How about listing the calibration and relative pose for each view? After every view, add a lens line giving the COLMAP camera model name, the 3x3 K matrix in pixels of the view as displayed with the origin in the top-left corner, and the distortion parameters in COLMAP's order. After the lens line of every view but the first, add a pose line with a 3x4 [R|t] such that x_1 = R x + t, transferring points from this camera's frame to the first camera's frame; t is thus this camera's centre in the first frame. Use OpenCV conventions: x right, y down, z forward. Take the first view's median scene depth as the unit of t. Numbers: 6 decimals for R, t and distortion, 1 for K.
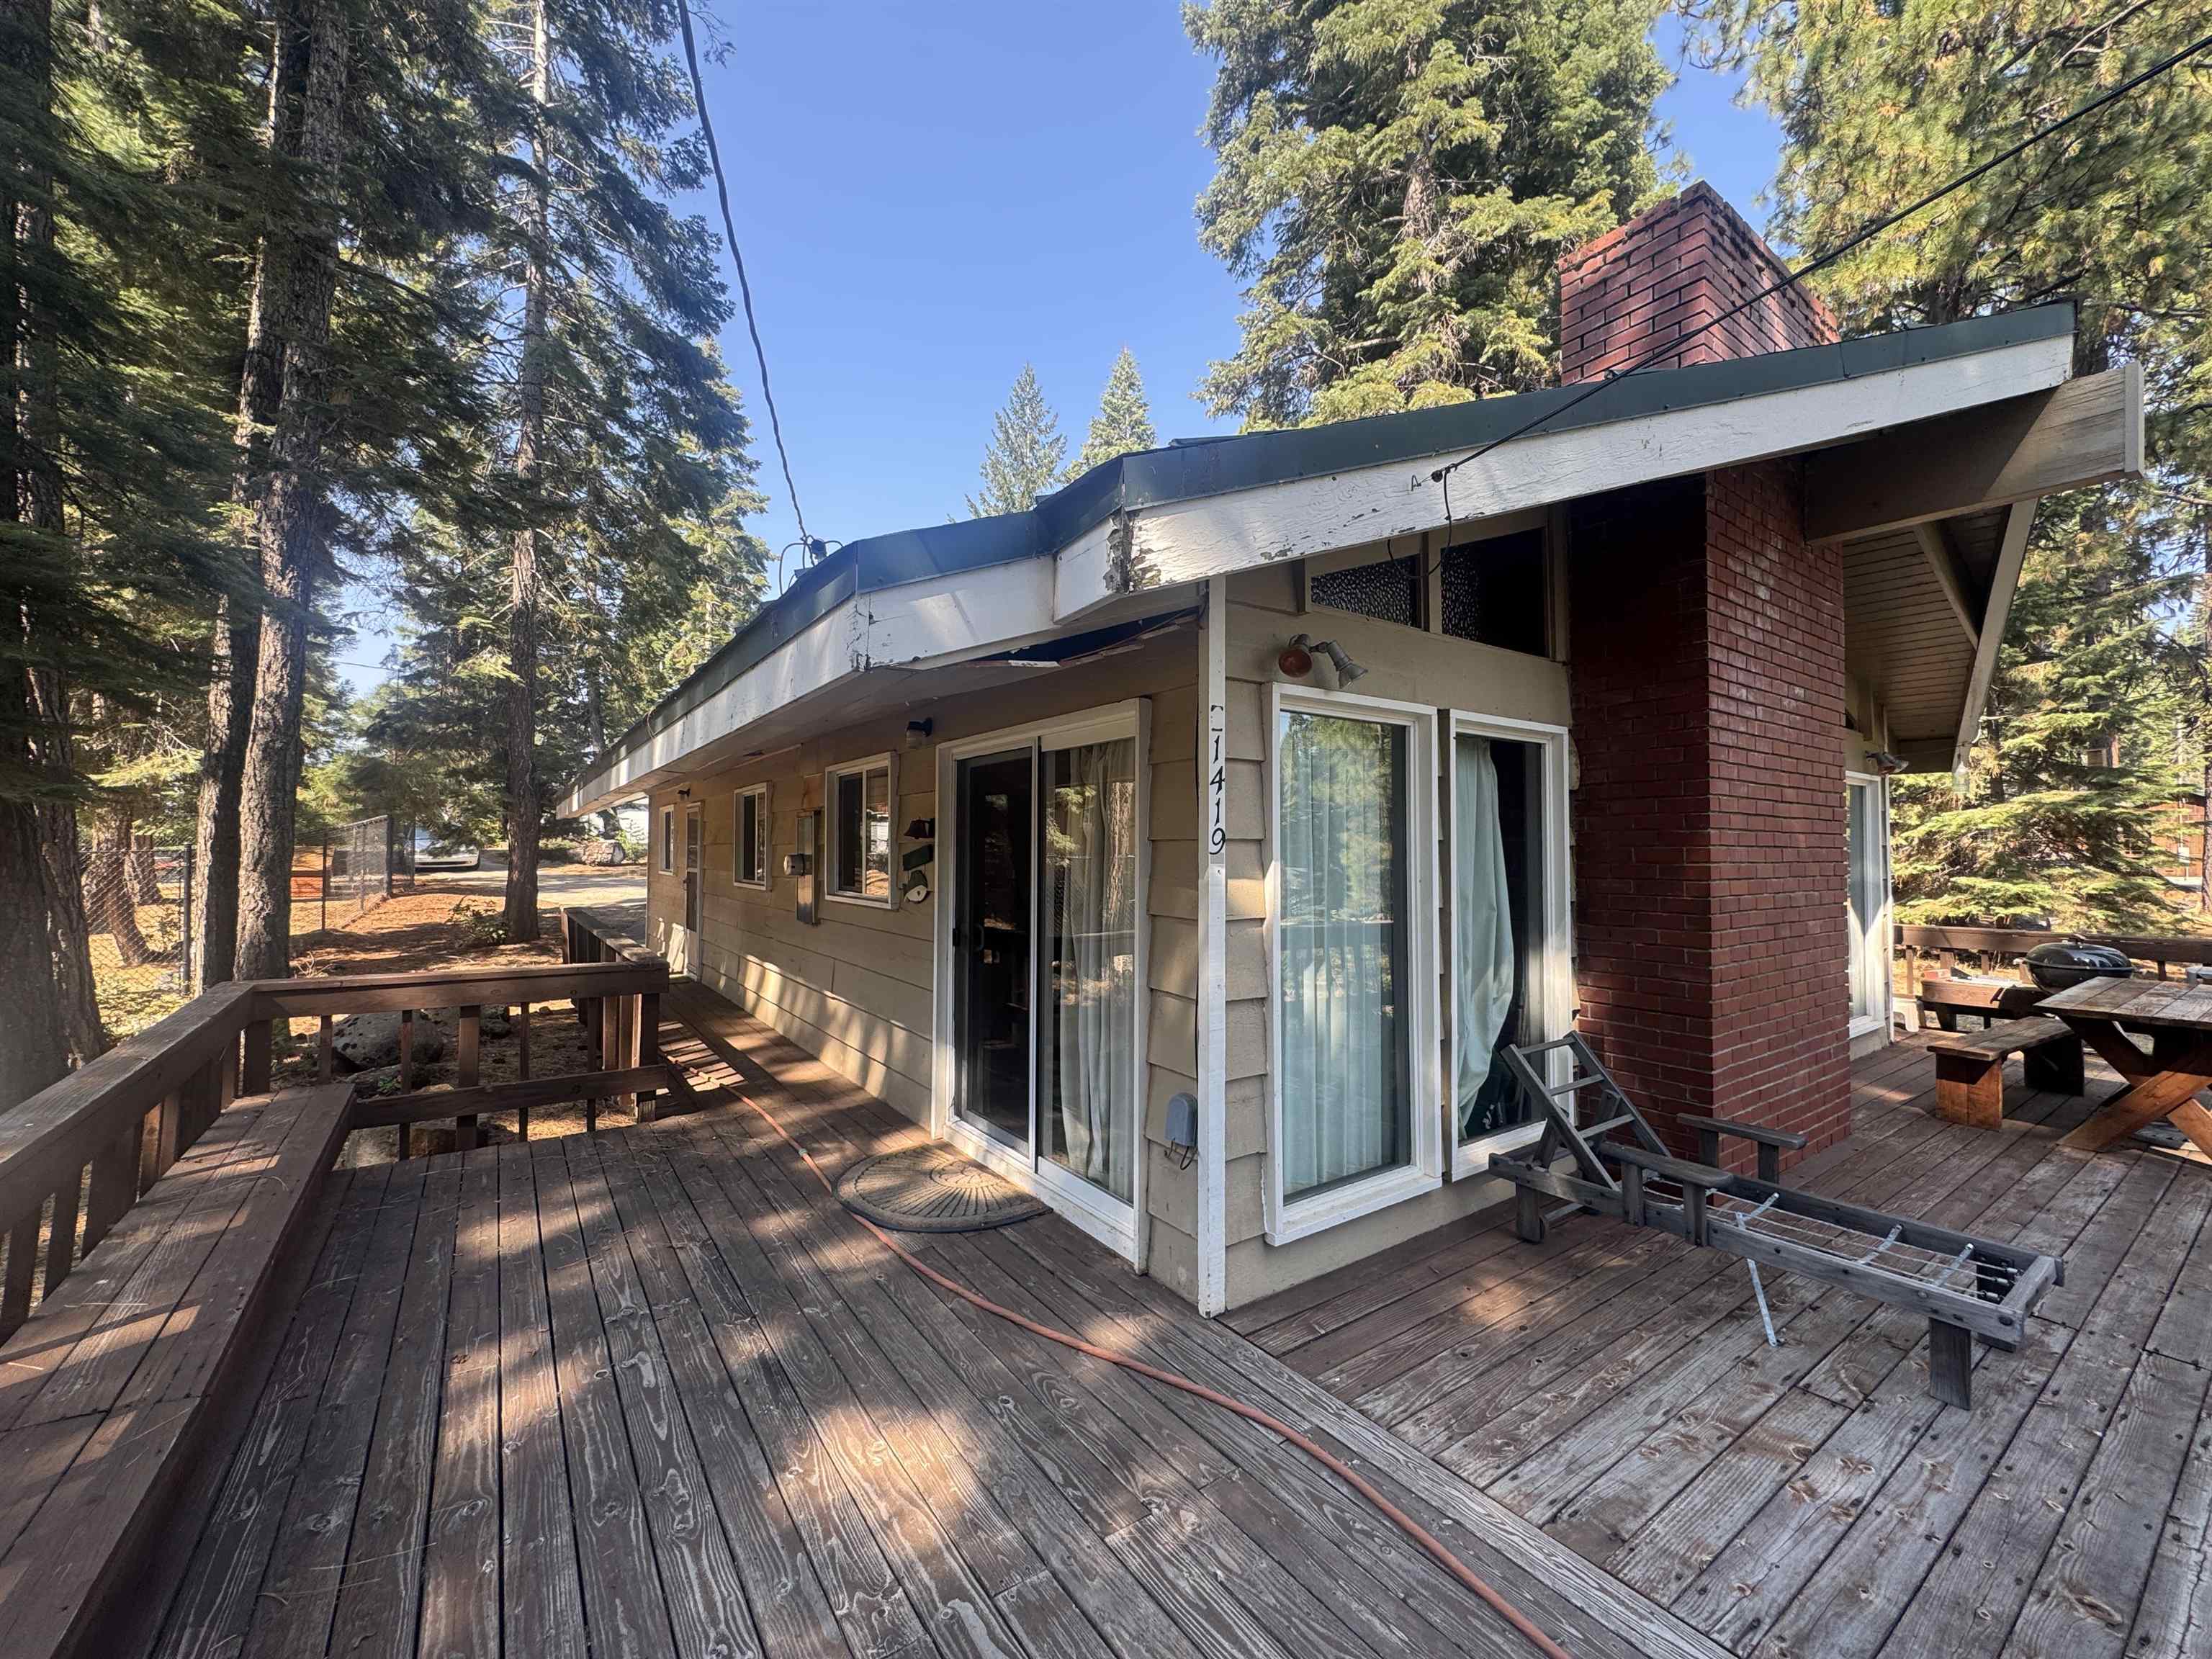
lens RADIAL K [[881.4, 0, 1106.0], [0, 881.4, 829.5], [0, 0, 1]] dist [0.000340, 0.000009]
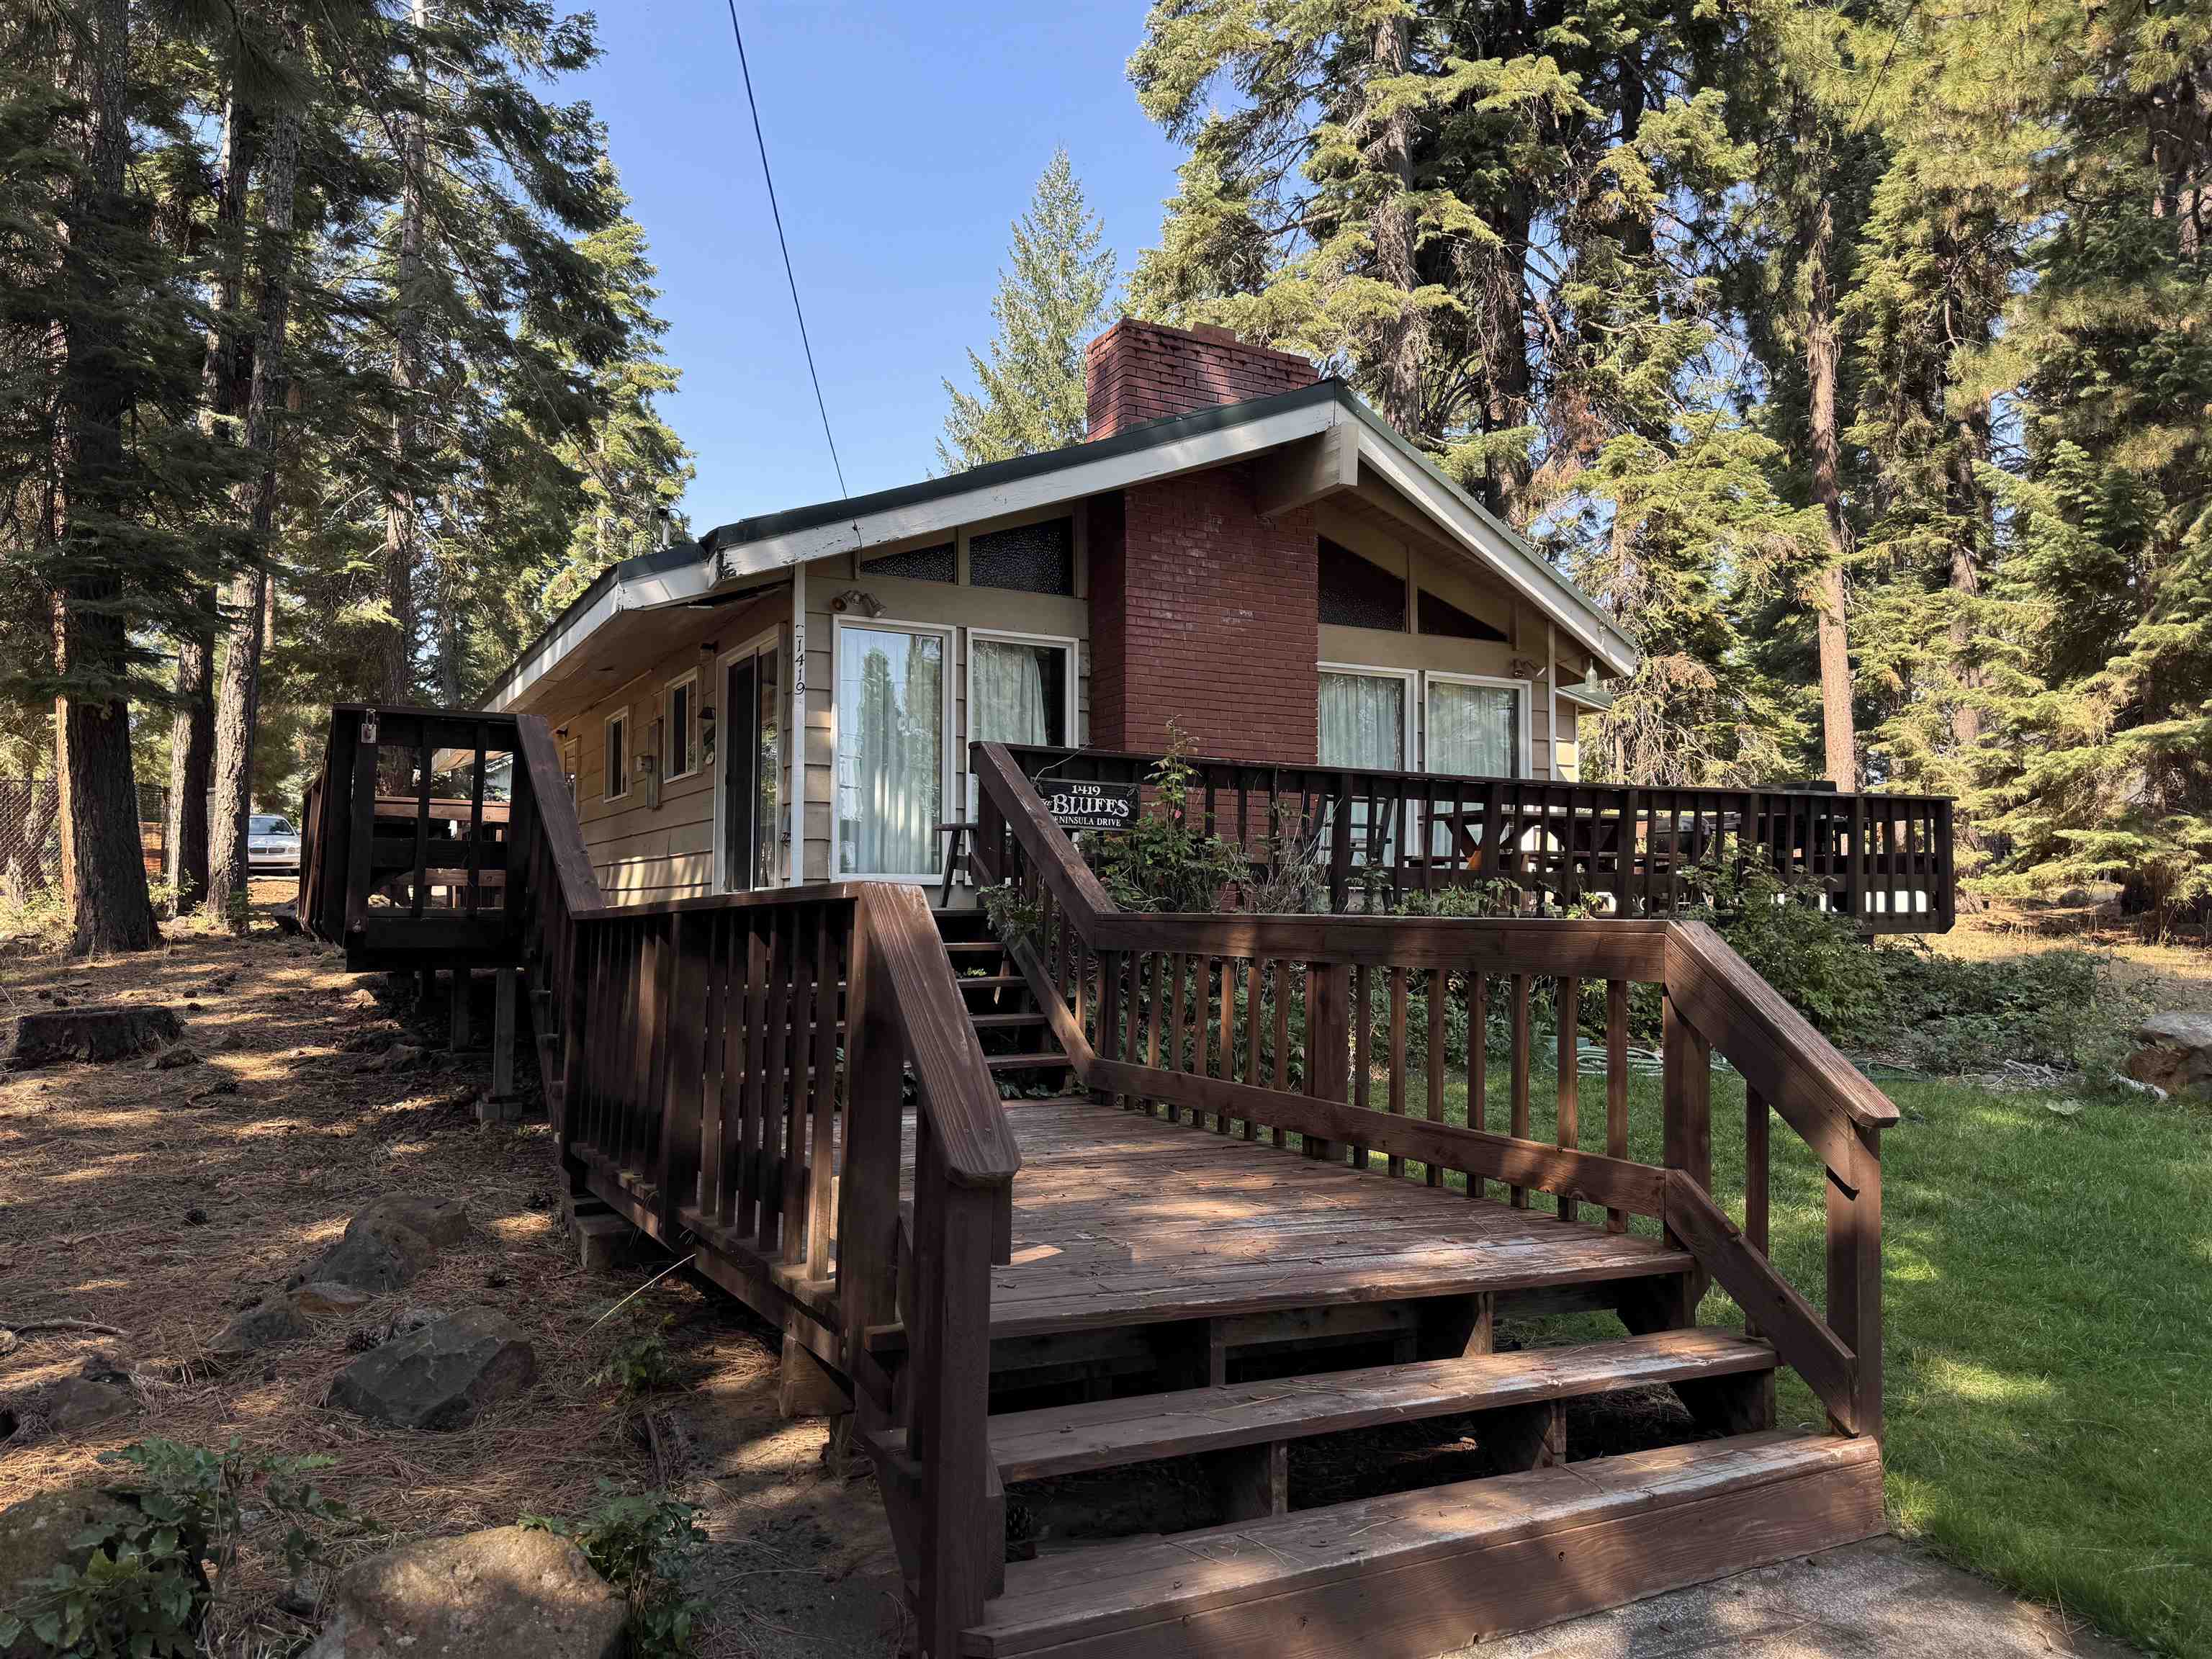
lens RADIAL K [[1547.2, 0, 1122.3], [0, 1547.2, 830.1], [0, 0, 1]] dist [0.135904, -0.212993]
pose [[0.994046, -0.006842, -0.108750, 0.290110], [0.003502, 0.999517, -0.030872, 0.105199], [0.108909, 0.030307, 0.993590, -0.586395]]
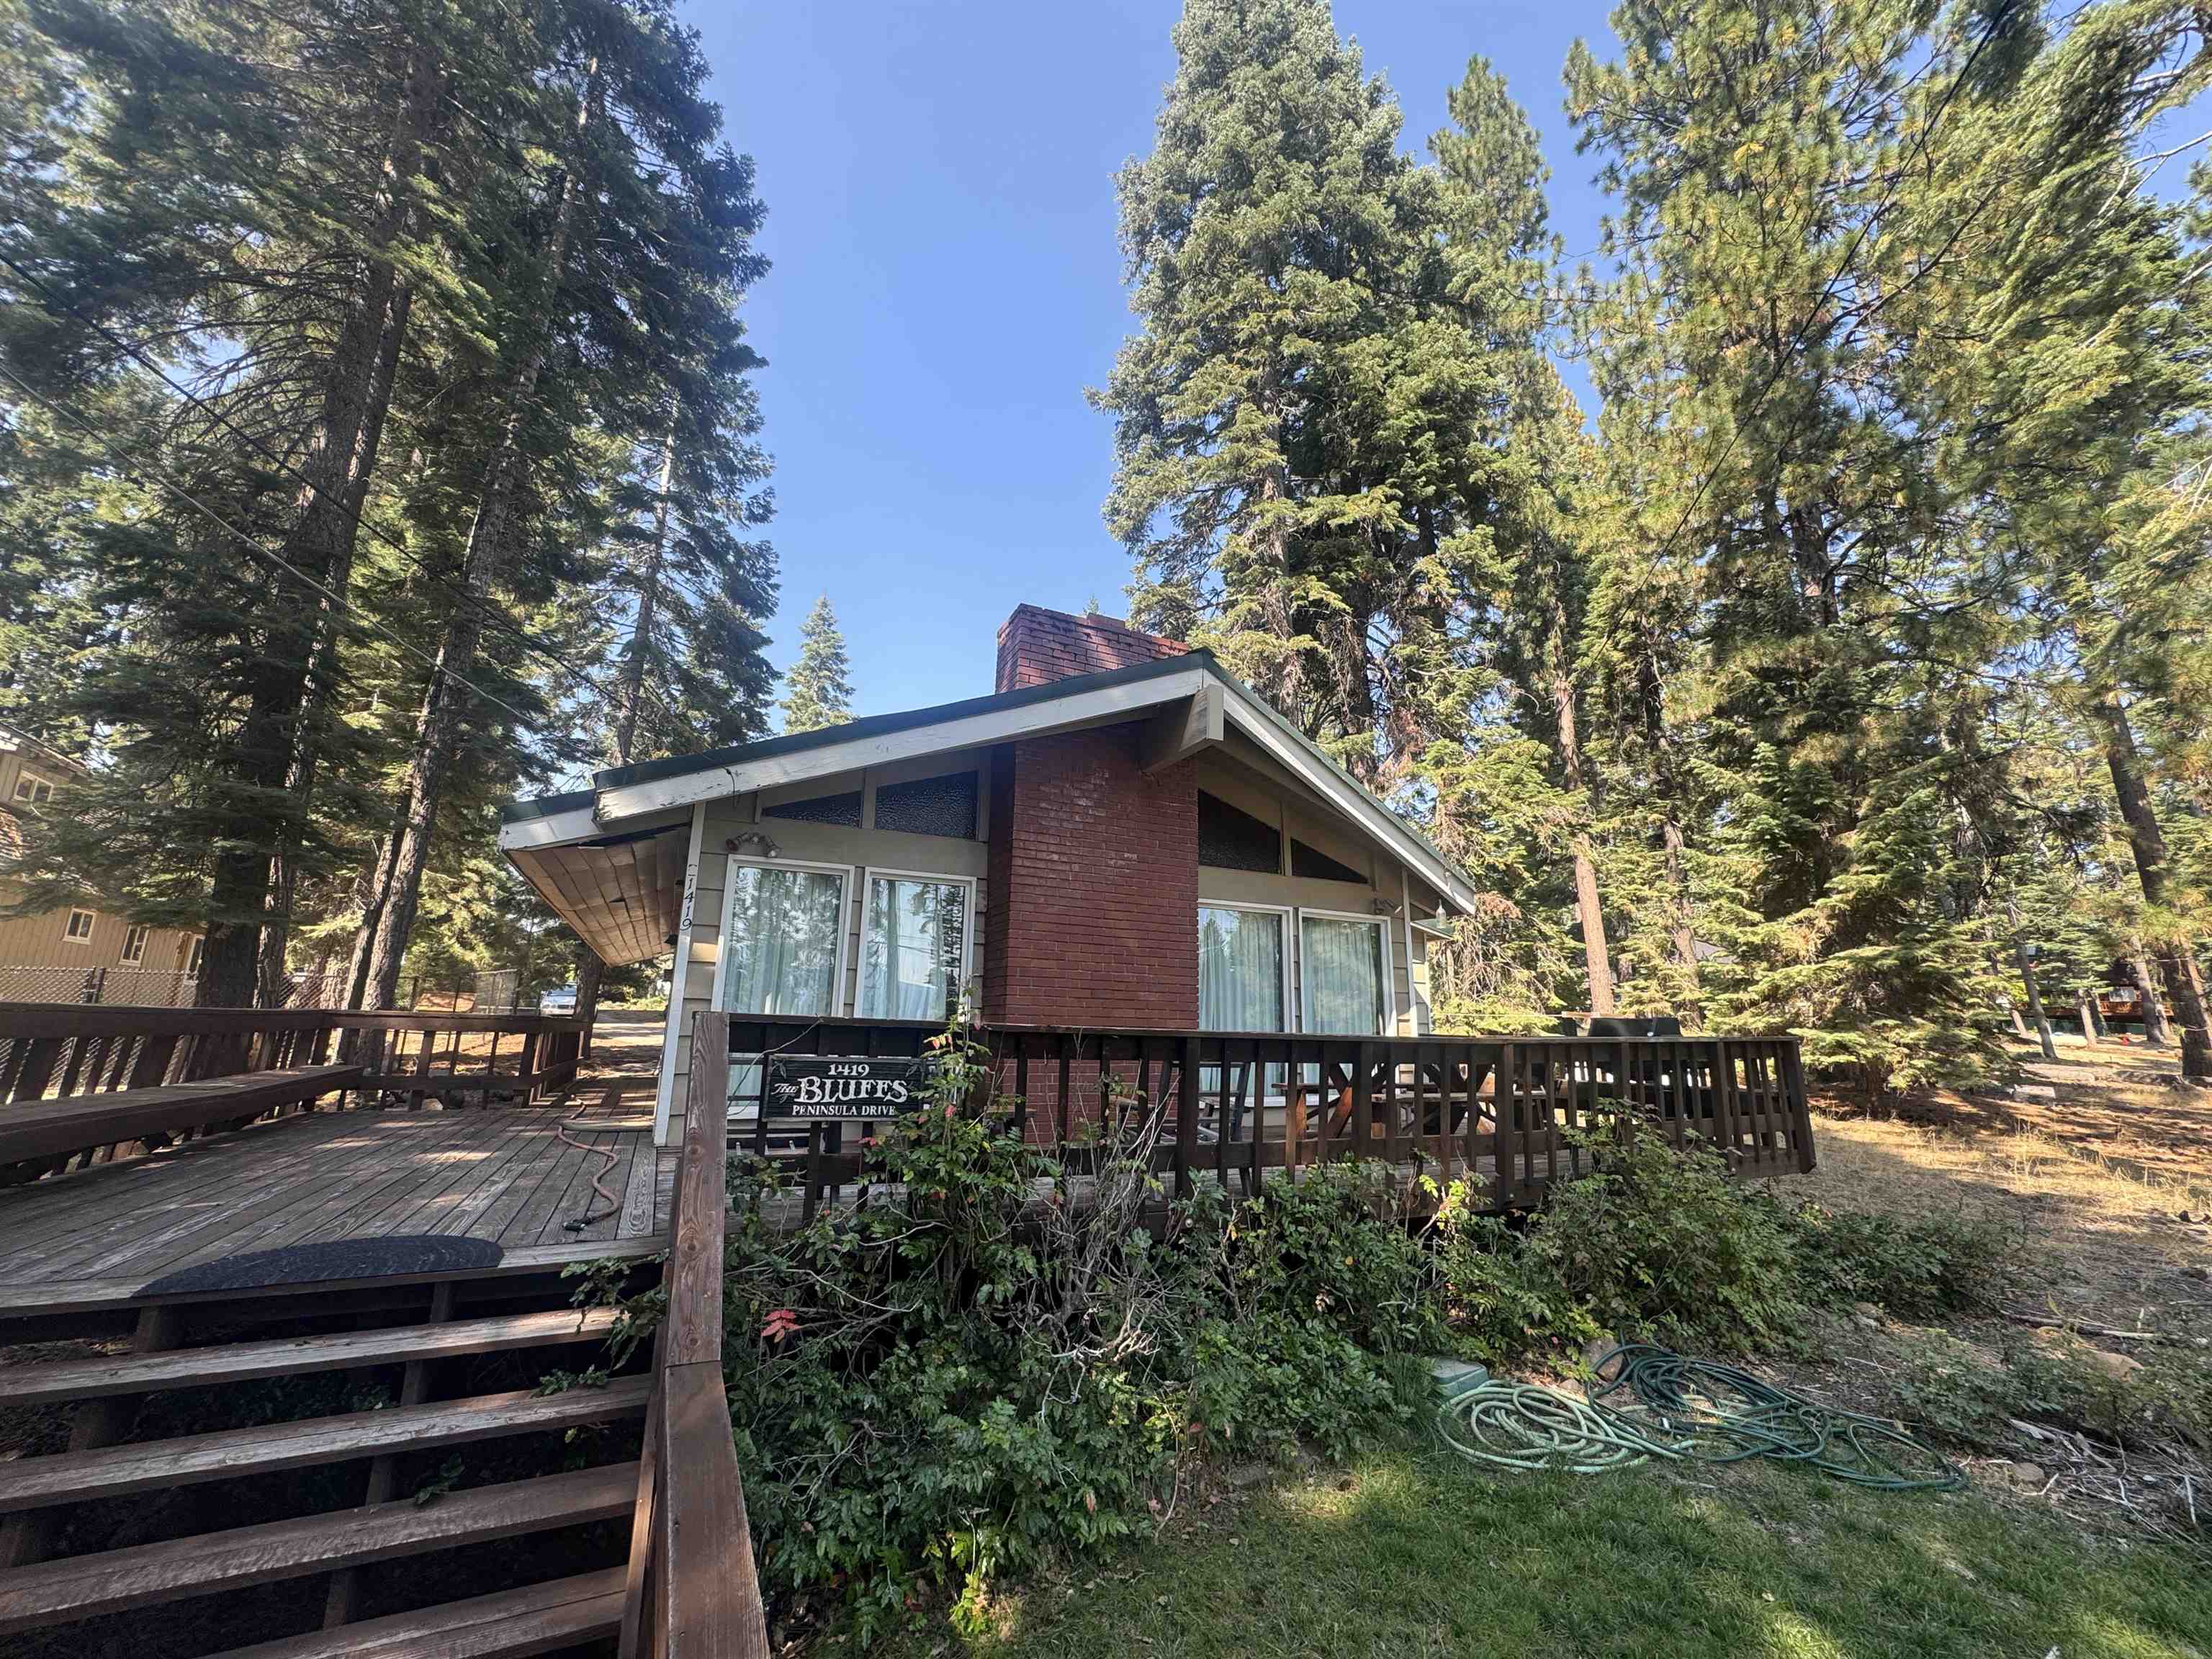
lens RADIAL K [[881.4, 0, 1106.0], [0, 881.4, 829.5], [0, 0, 1]] dist [0.000340, 0.000009]
pose [[0.988324, -0.019672, -0.151092, 0.335750], [-0.011471, 0.979209, -0.202528, 0.048117], [0.151934, 0.201897, 0.967550, -0.230444]]
